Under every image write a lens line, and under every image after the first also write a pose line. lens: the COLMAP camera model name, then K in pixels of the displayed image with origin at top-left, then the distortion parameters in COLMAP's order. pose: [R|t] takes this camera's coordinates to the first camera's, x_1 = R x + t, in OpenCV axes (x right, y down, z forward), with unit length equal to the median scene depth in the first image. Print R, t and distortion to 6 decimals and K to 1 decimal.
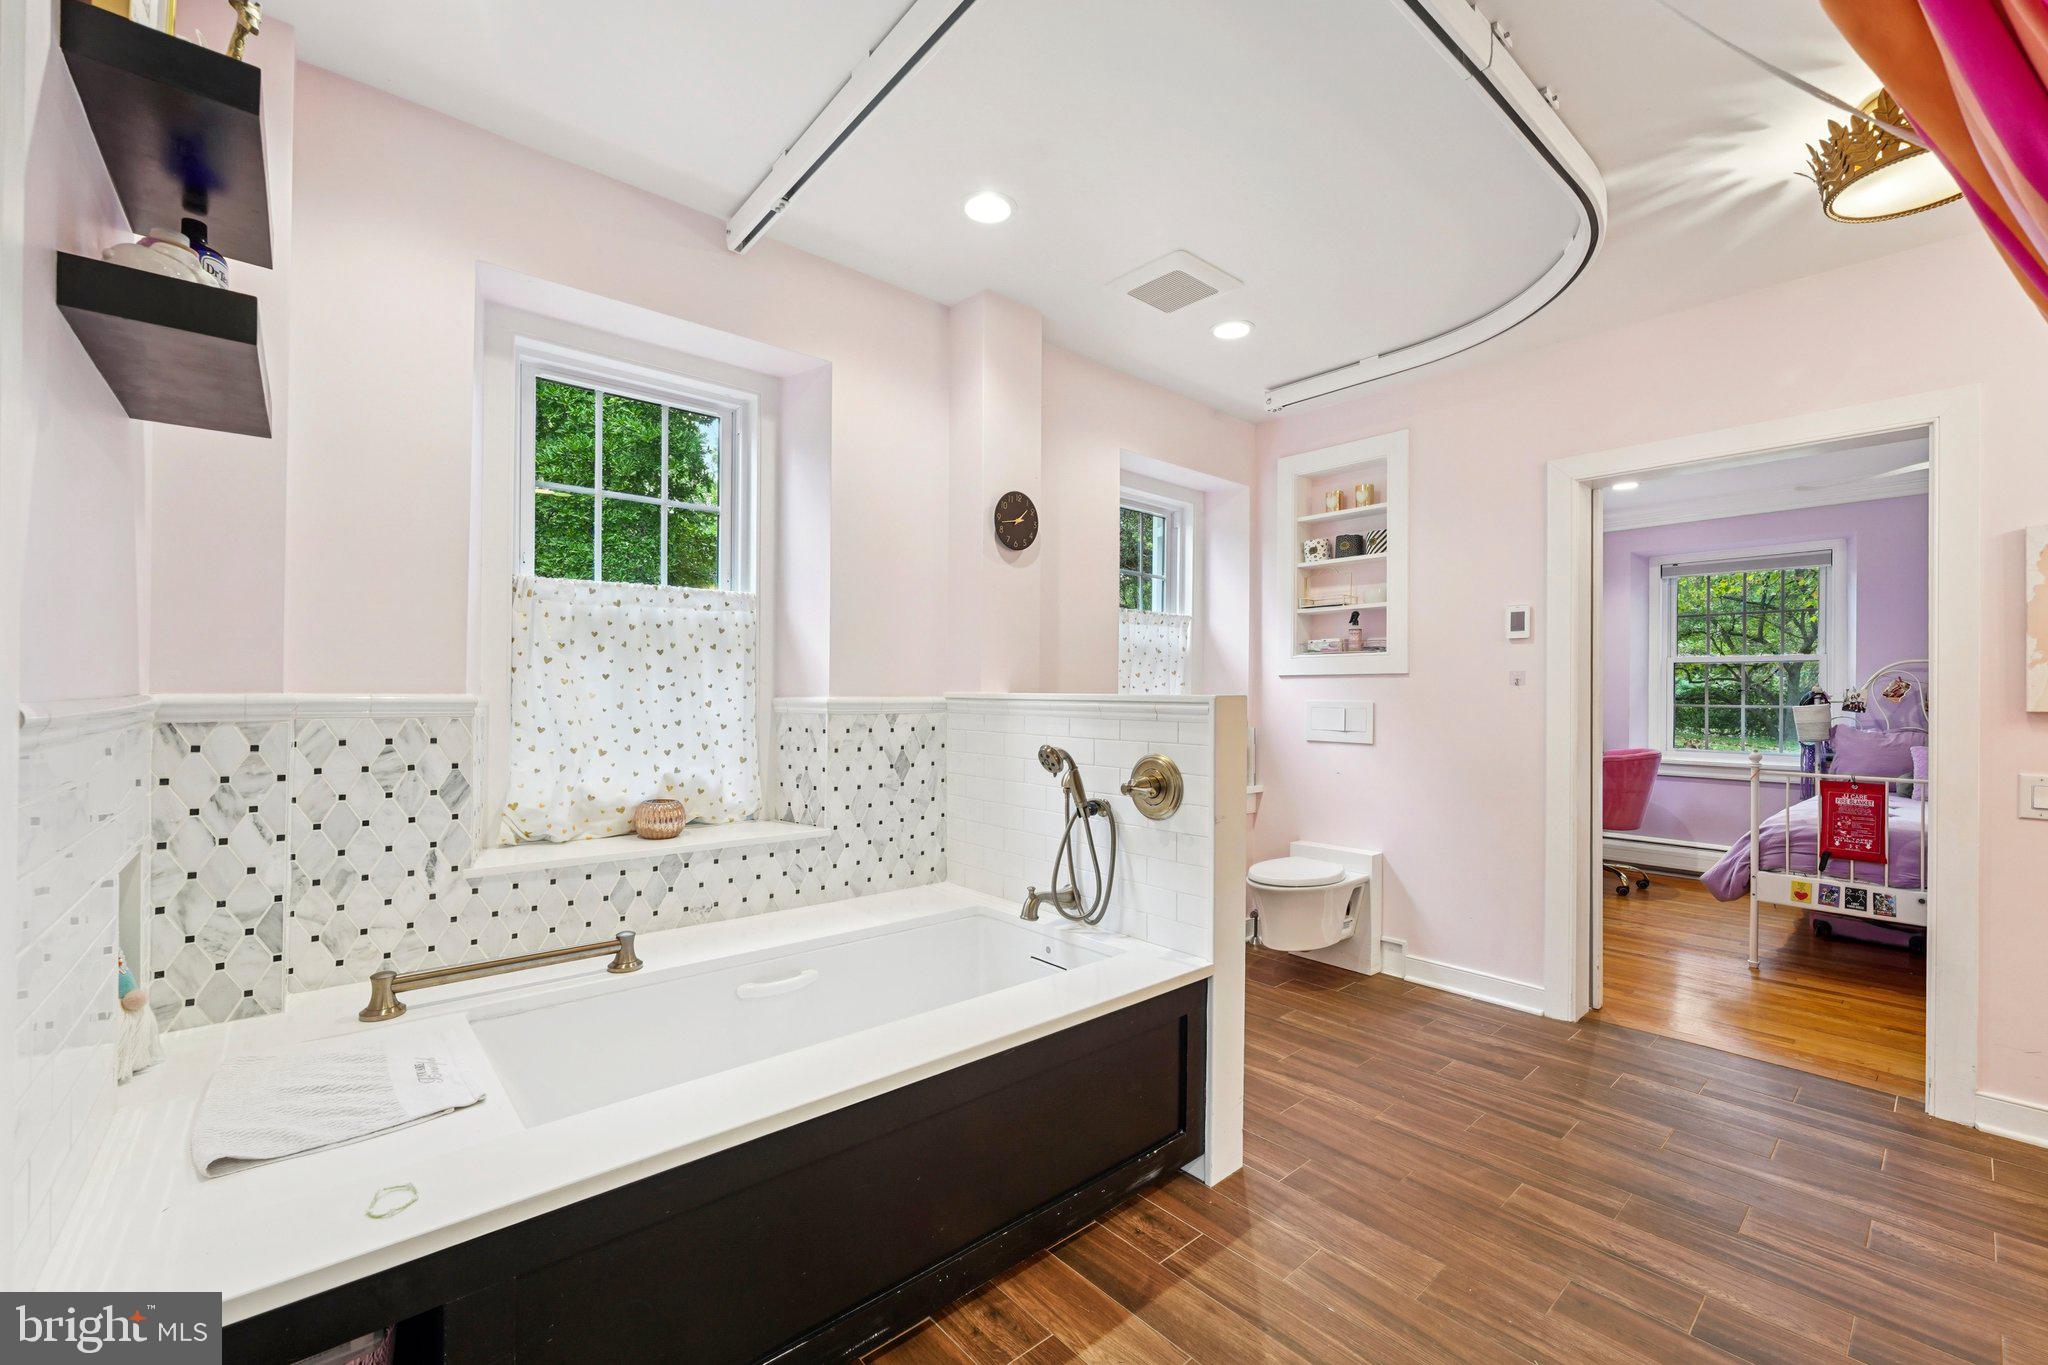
lens RADIAL K [[827.1, 0, 1025.0], [0, 827.1, 688.4], [0, 0, 1]] dist [0.001625, 0.000477]
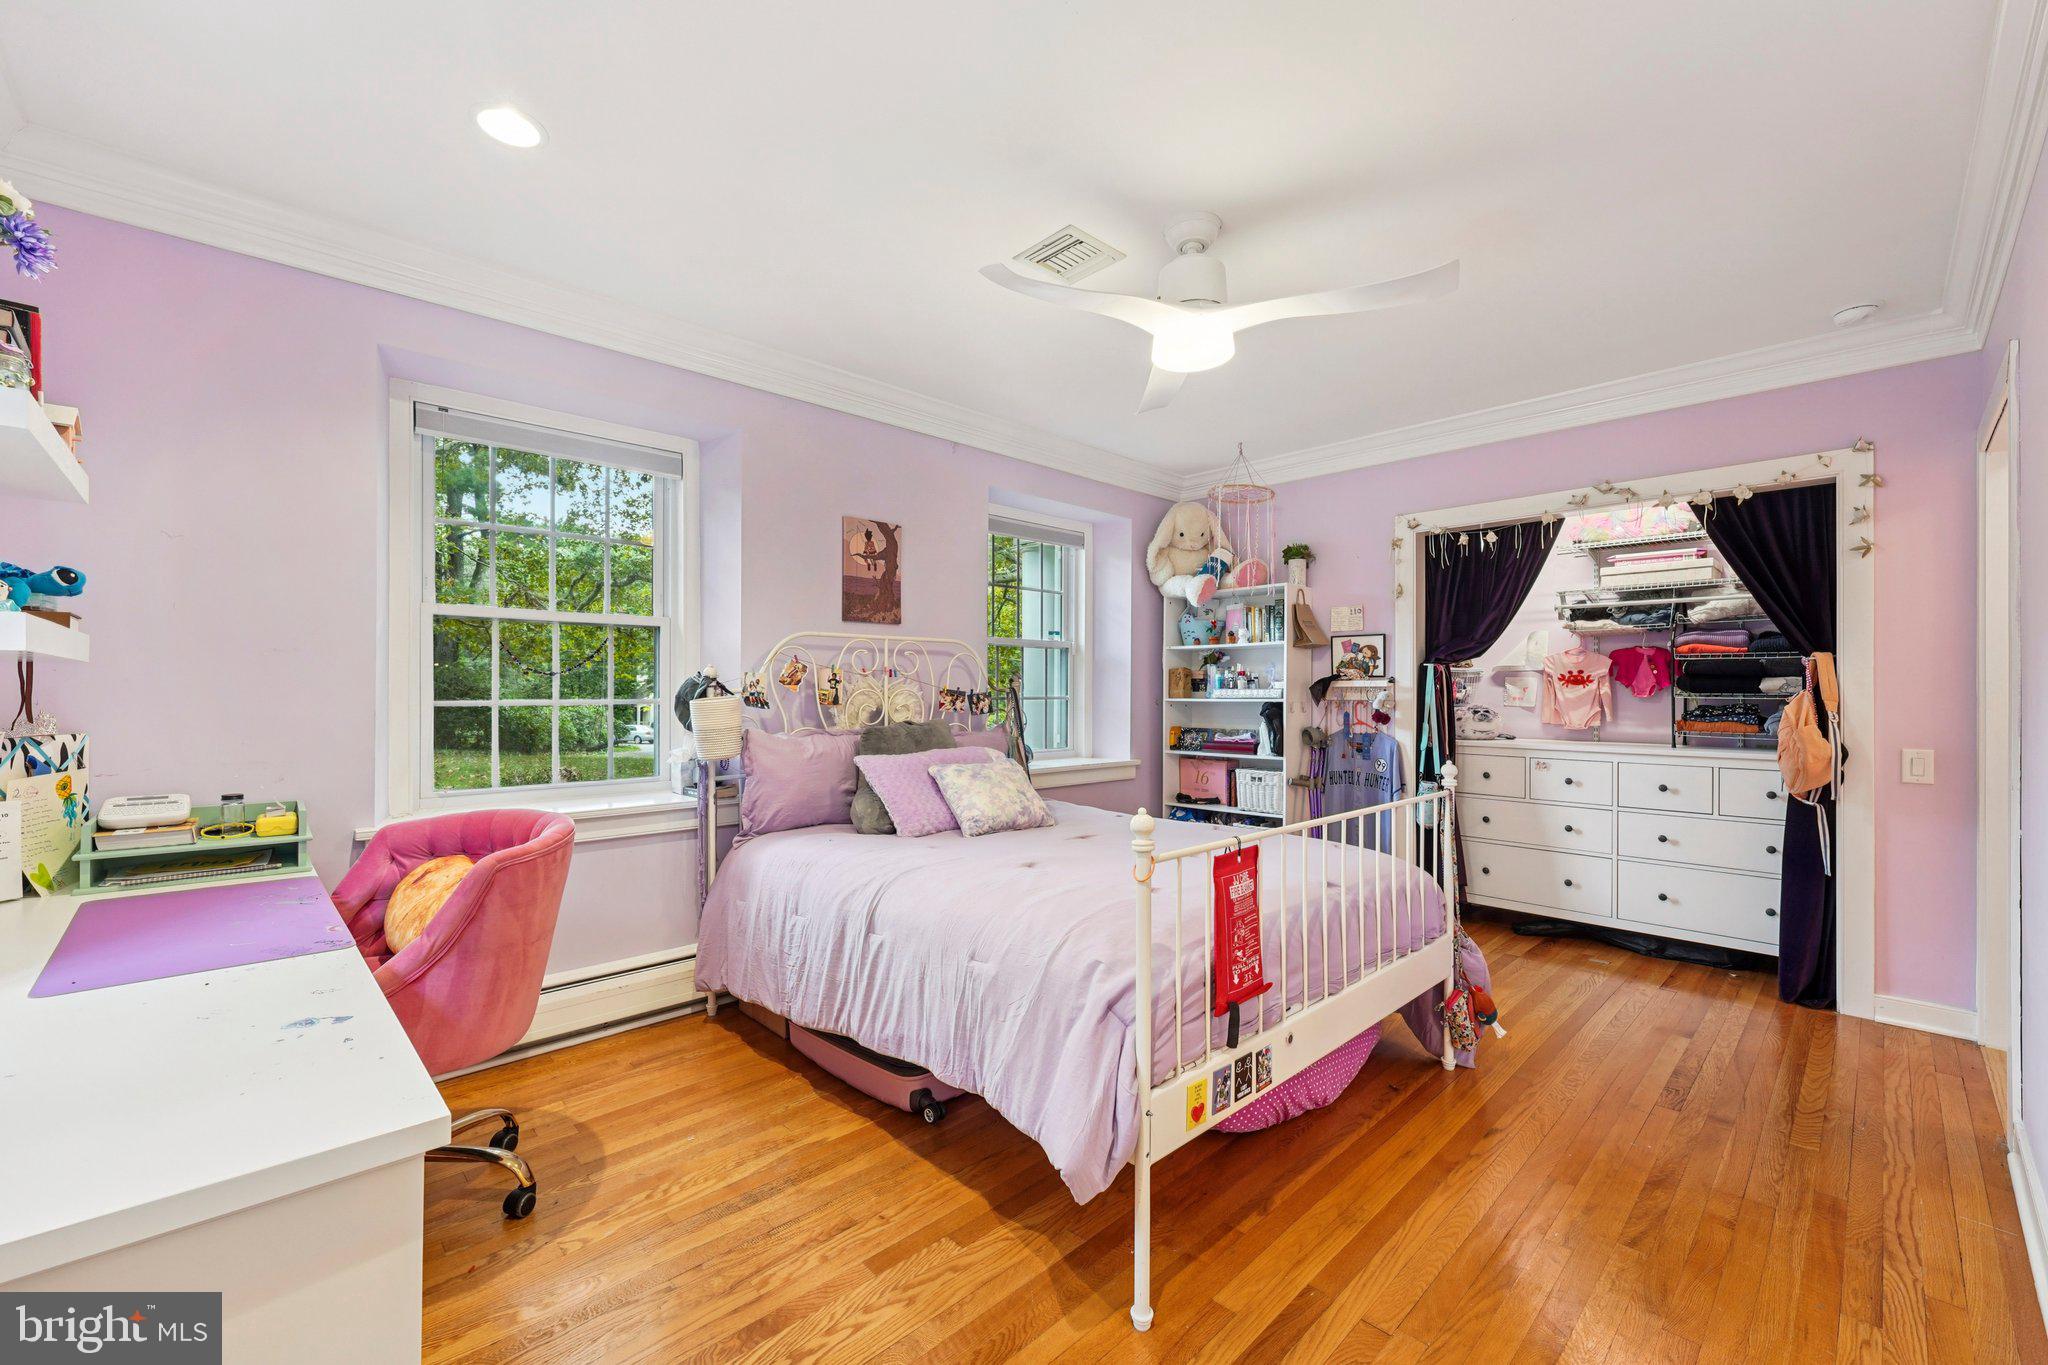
lens RADIAL K [[827.1, 0, 1024.5], [0, 827.1, 680.9], [0, 0, 1]] dist [0.001625, 0.000477]
pose [[-0.050738, 0.003624, 0.998705, 0.472241], [-0.007859, 0.999961, -0.004028, 0.010801], [-0.998681, -0.008053, -0.050708, 1.110999]]
